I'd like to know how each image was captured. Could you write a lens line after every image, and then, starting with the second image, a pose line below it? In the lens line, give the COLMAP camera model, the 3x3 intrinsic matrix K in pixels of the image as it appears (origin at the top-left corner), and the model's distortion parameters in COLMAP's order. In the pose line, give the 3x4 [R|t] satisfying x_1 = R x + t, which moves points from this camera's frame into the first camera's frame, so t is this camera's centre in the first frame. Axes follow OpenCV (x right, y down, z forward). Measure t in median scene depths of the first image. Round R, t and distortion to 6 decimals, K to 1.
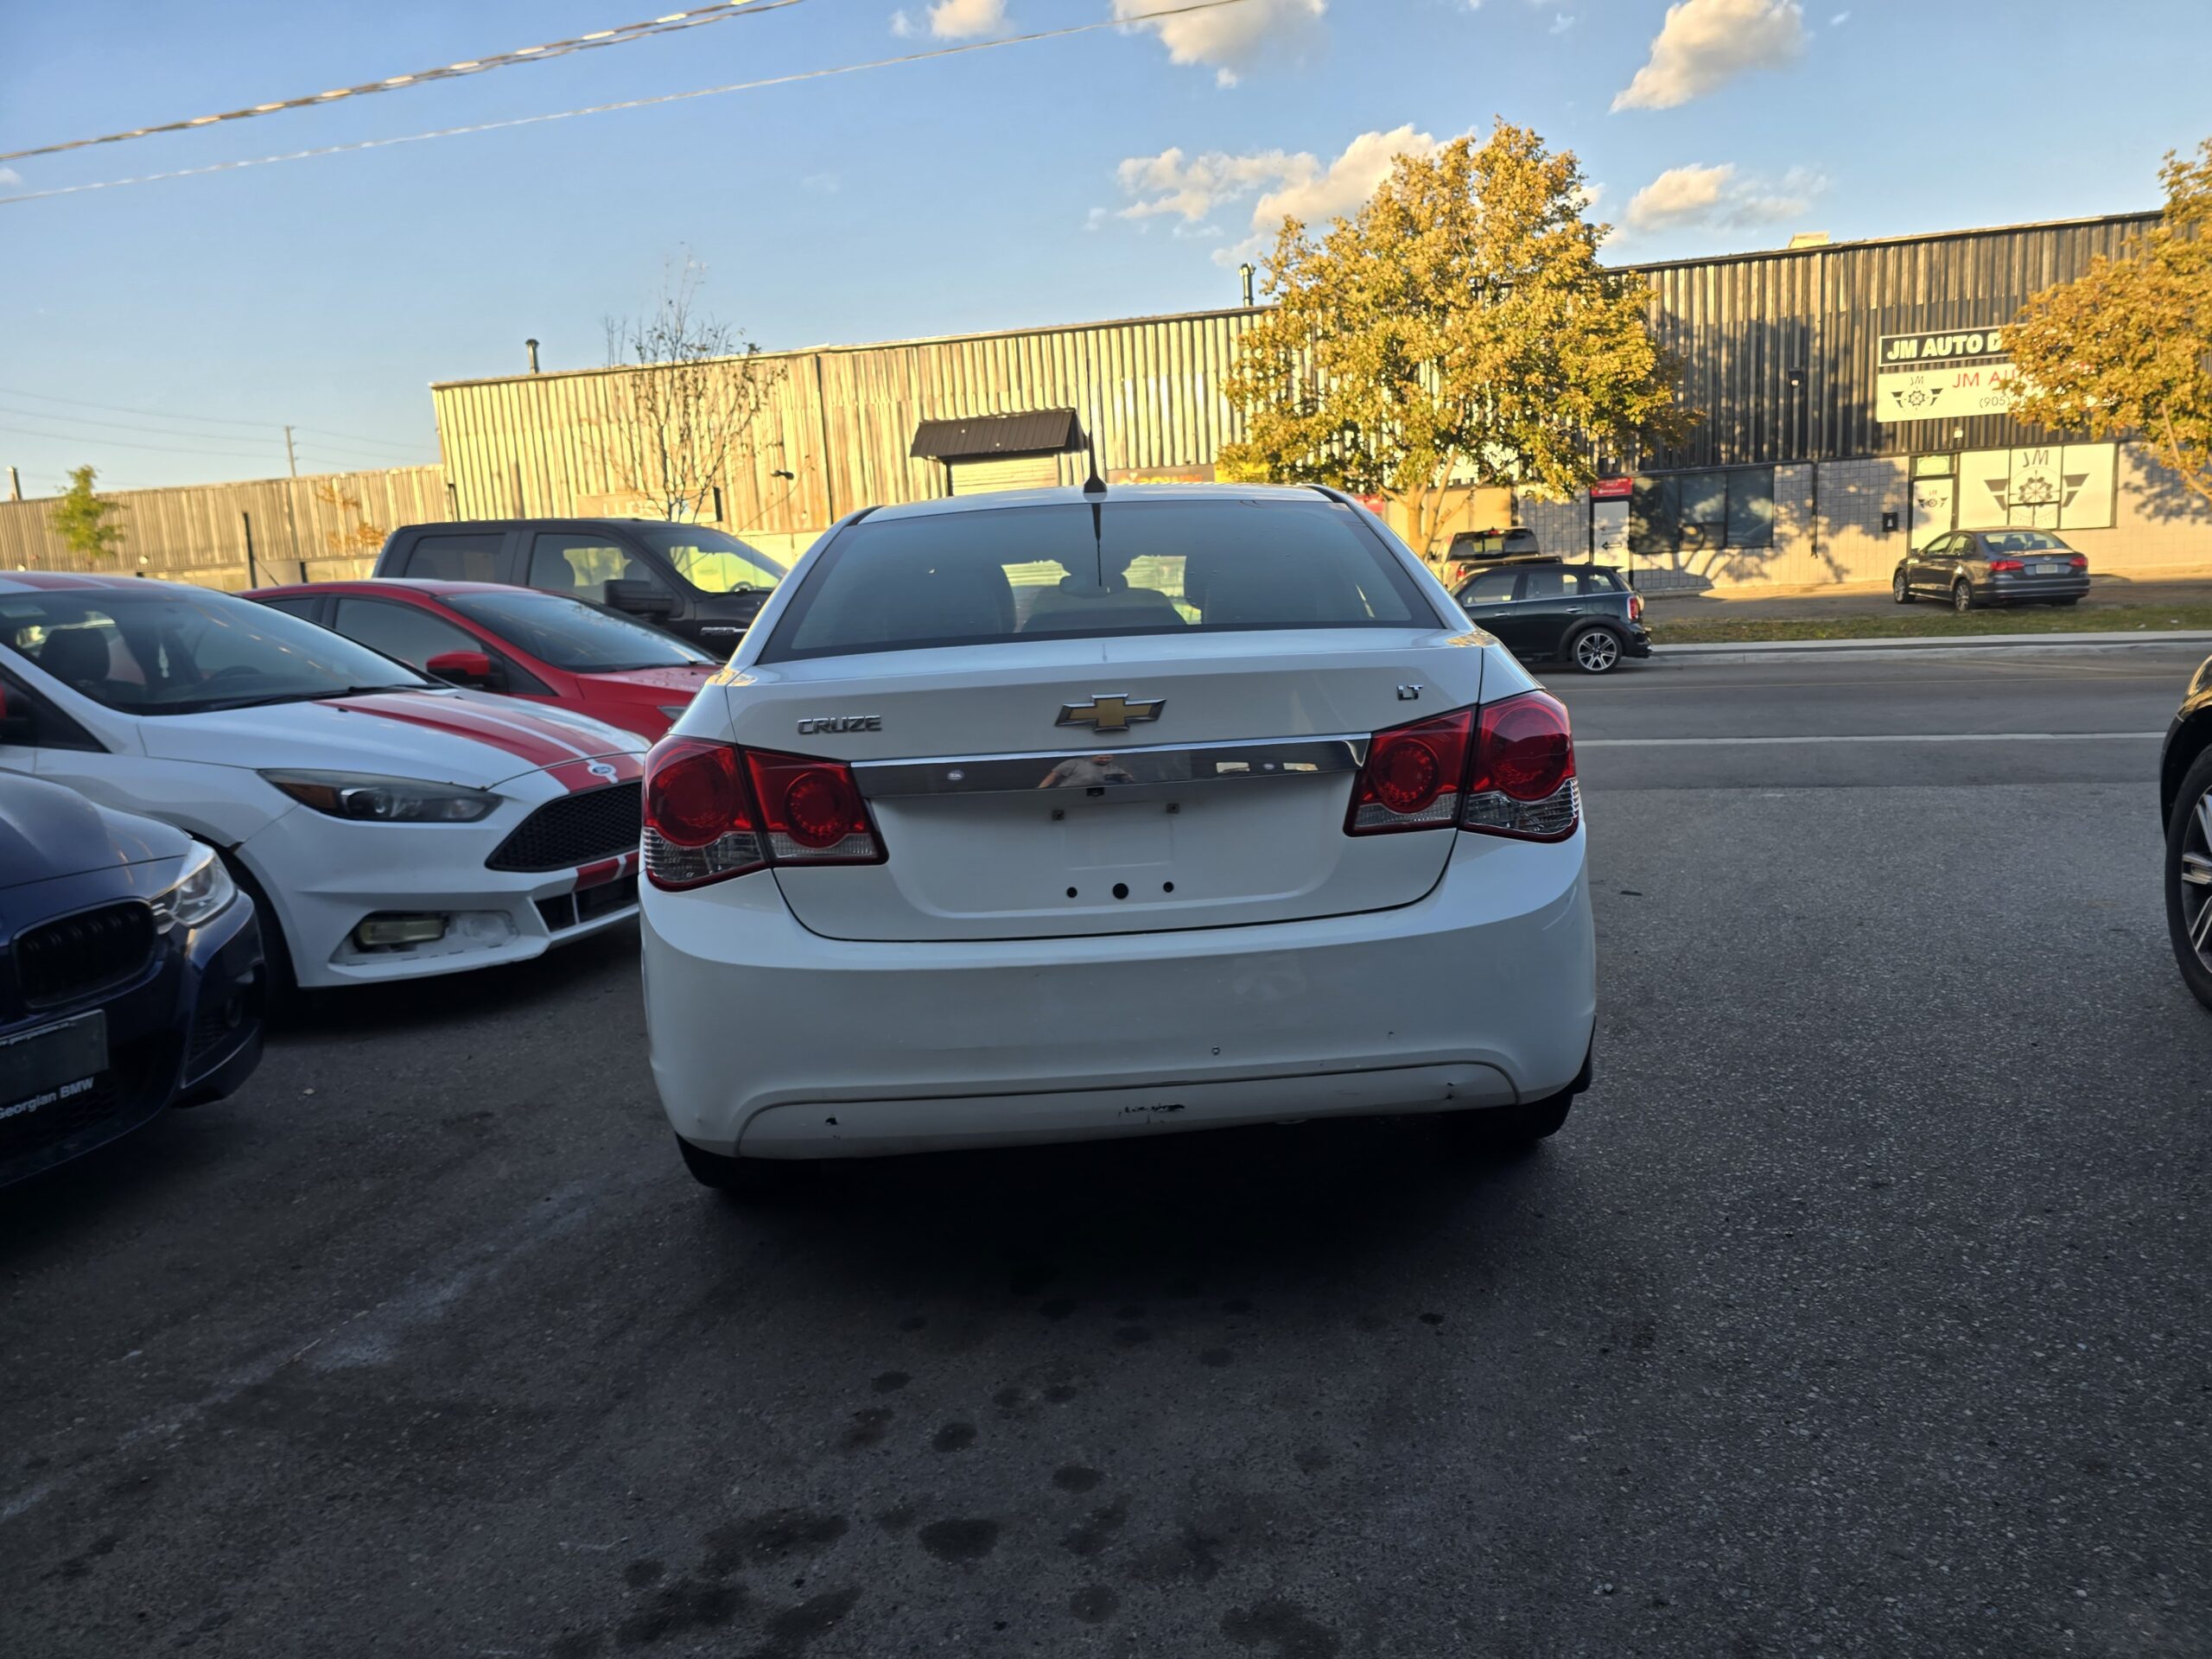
lens RADIAL K [[1451.3, 0, 1106.0], [0, 1451.3, 829.5], [0, 0, 1]] dist [0.050449, -0.055302]
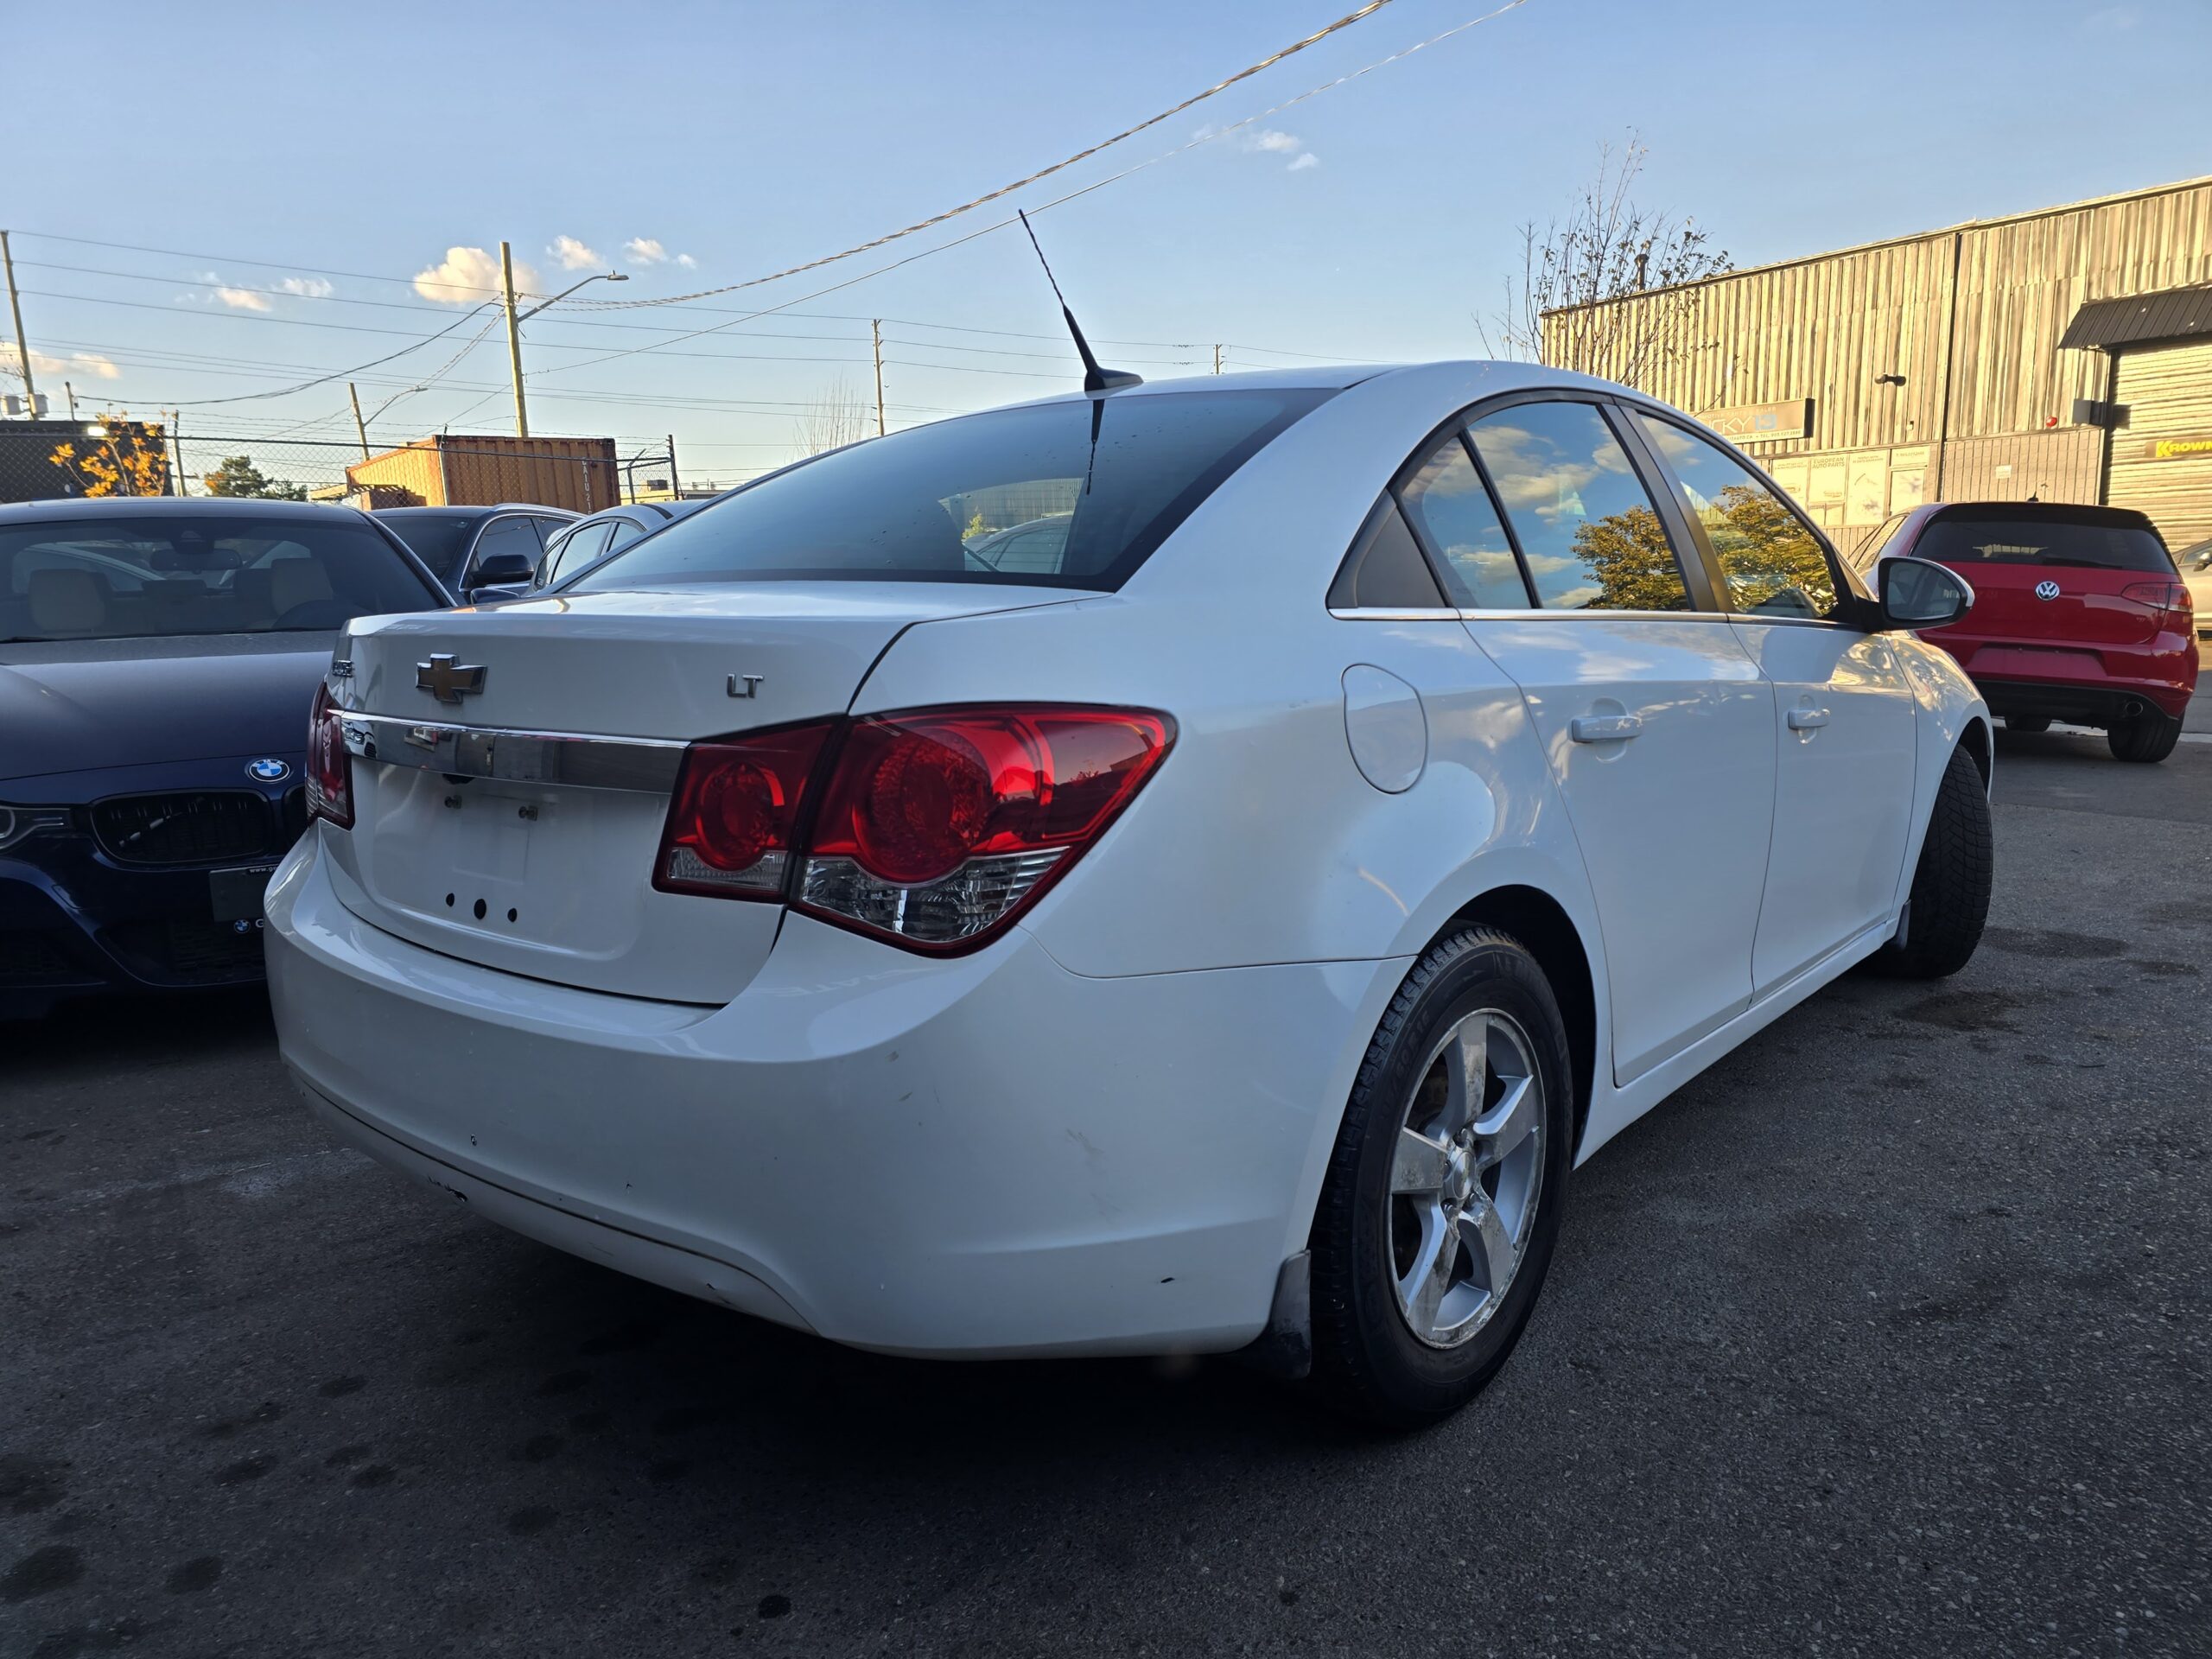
lens RADIAL K [[1435.3, 0, 1152.4], [0, 1435.3, 872.4], [0, 0, 1]] dist [0.056875, -0.049814]
pose [[0.754790, 0.163169, -0.635348, 0.730262], [-0.111885, 0.986399, 0.120407, -0.104654], [0.646354, -0.019797, 0.762781, 0.602336]]
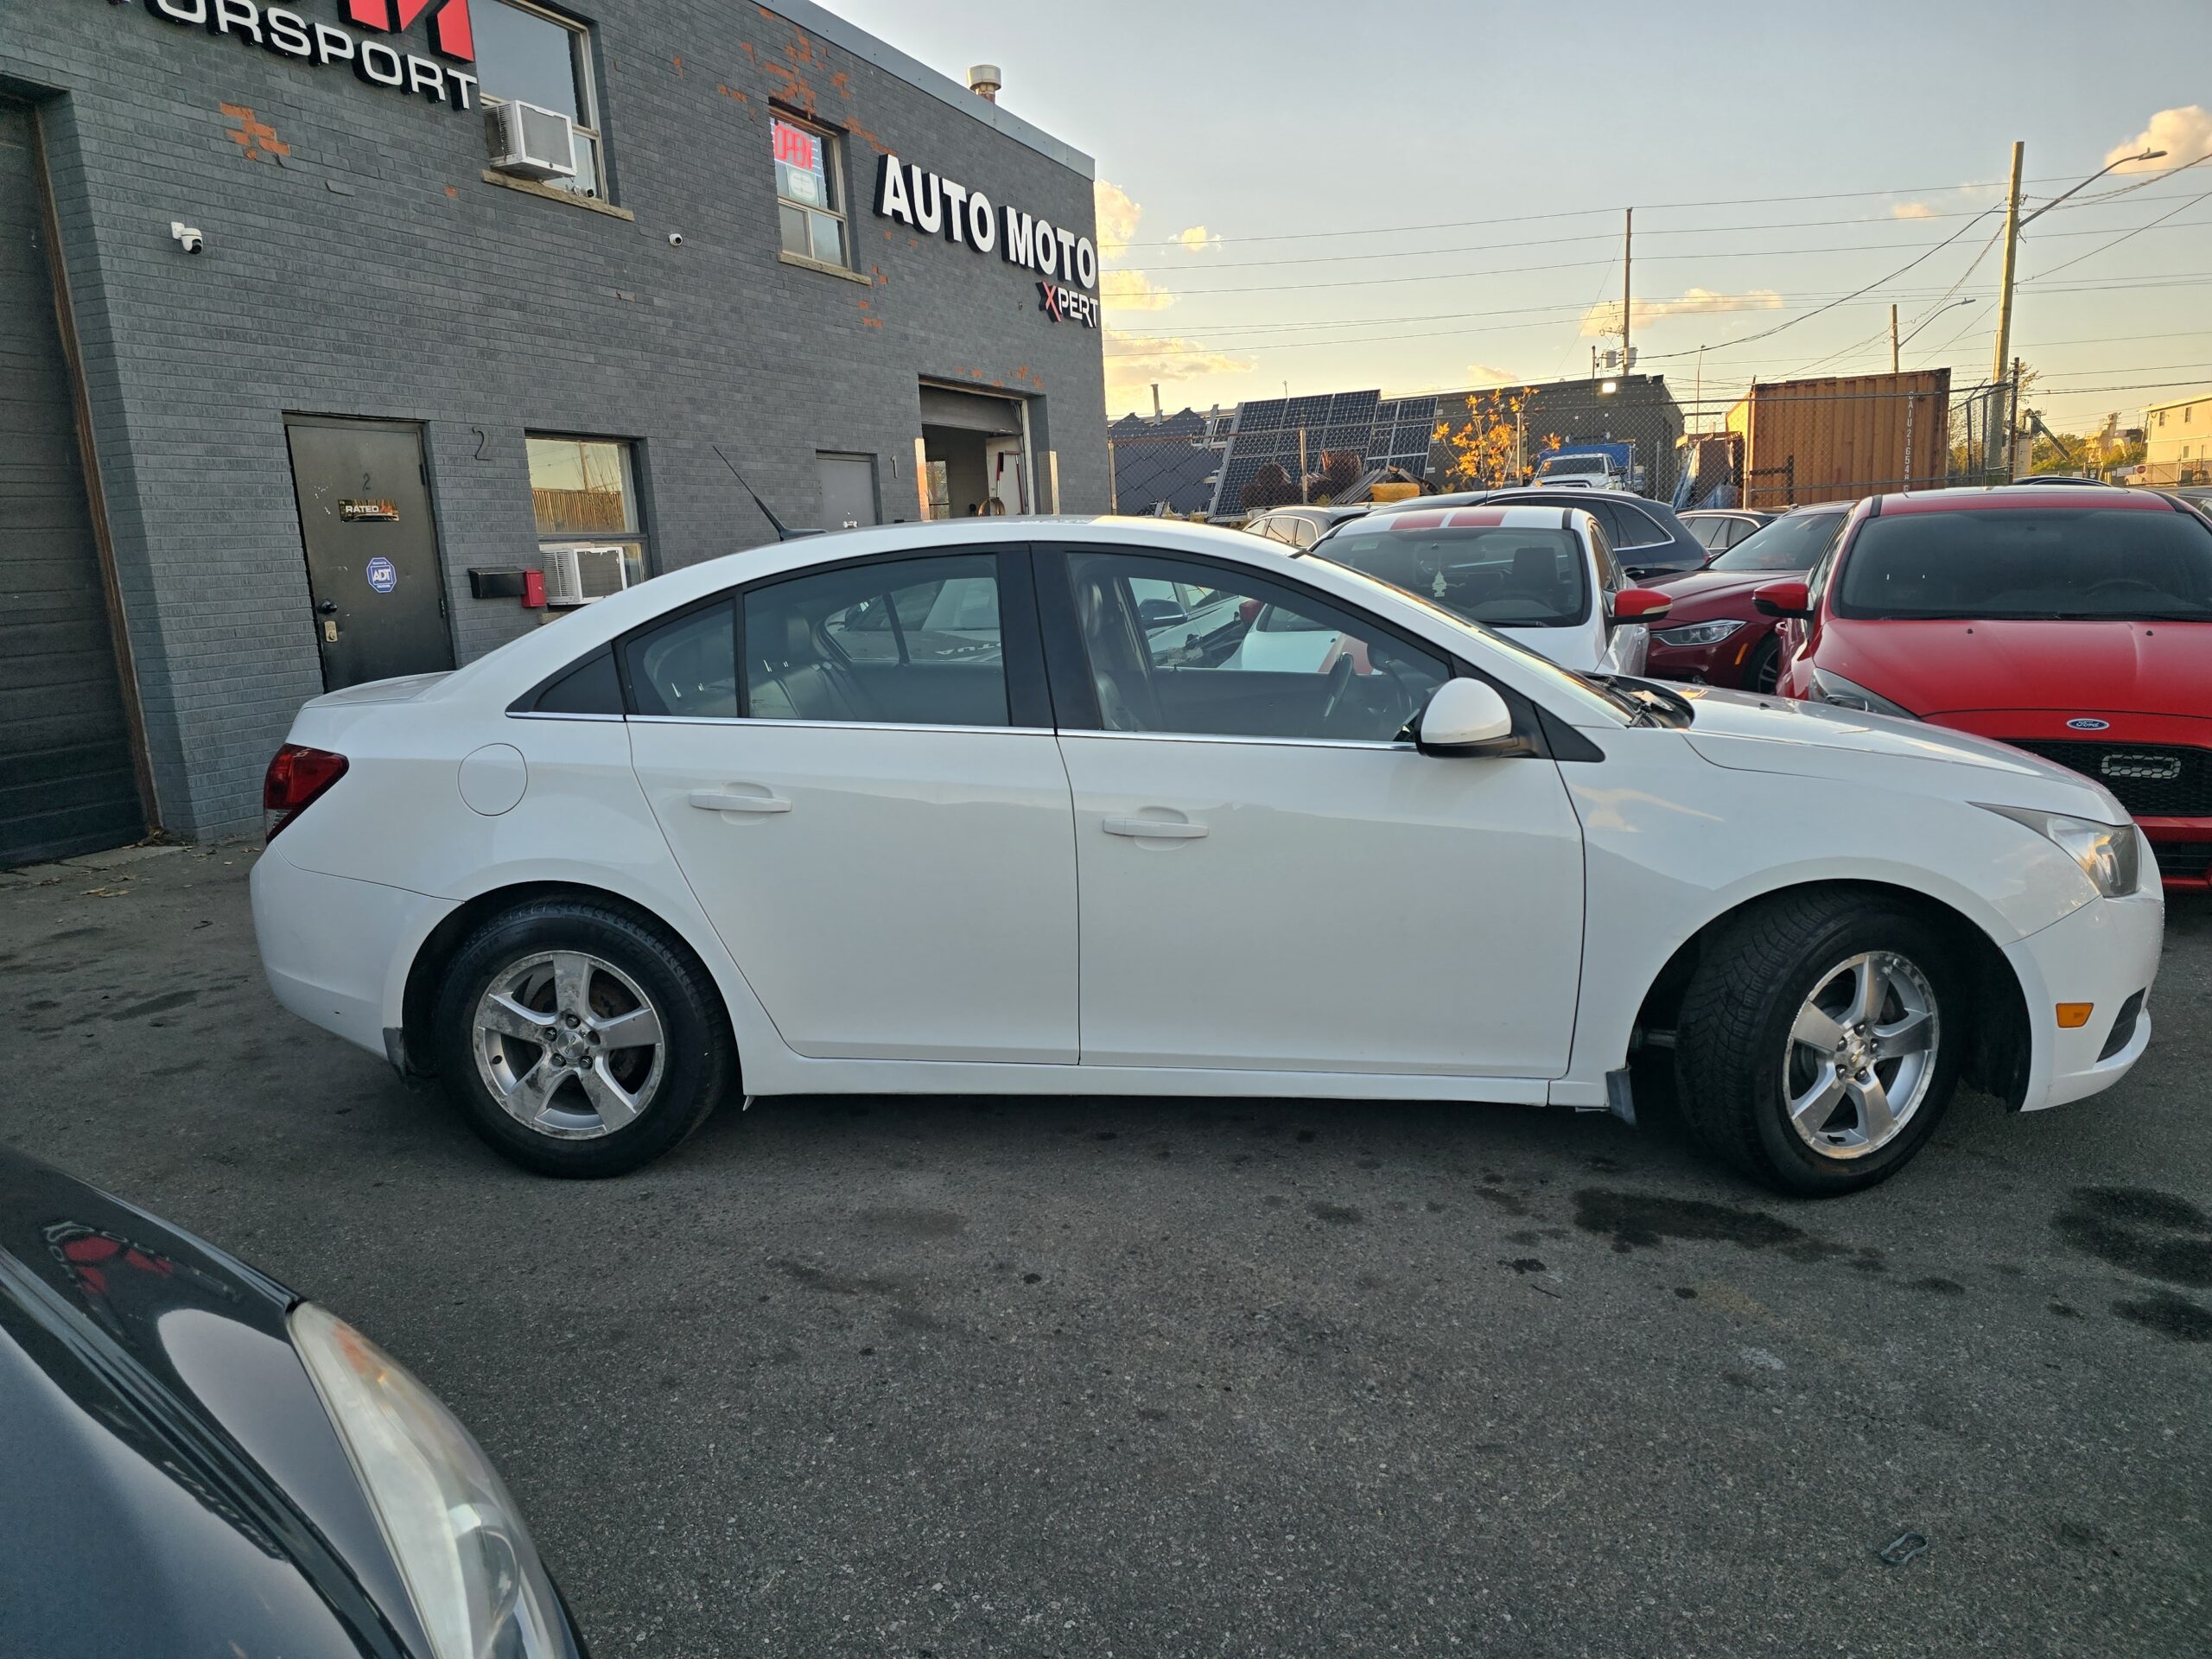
lens RADIAL K [[1435.3, 0, 1152.4], [0, 1435.3, 872.4], [0, 0, 1]] dist [0.056875, -0.049814]
pose [[-0.084269, 0.275228, -0.957679, 1.616967], [-0.115999, 0.951853, 0.283761, -0.478562], [0.989668, 0.135002, -0.048285, 1.927056]]
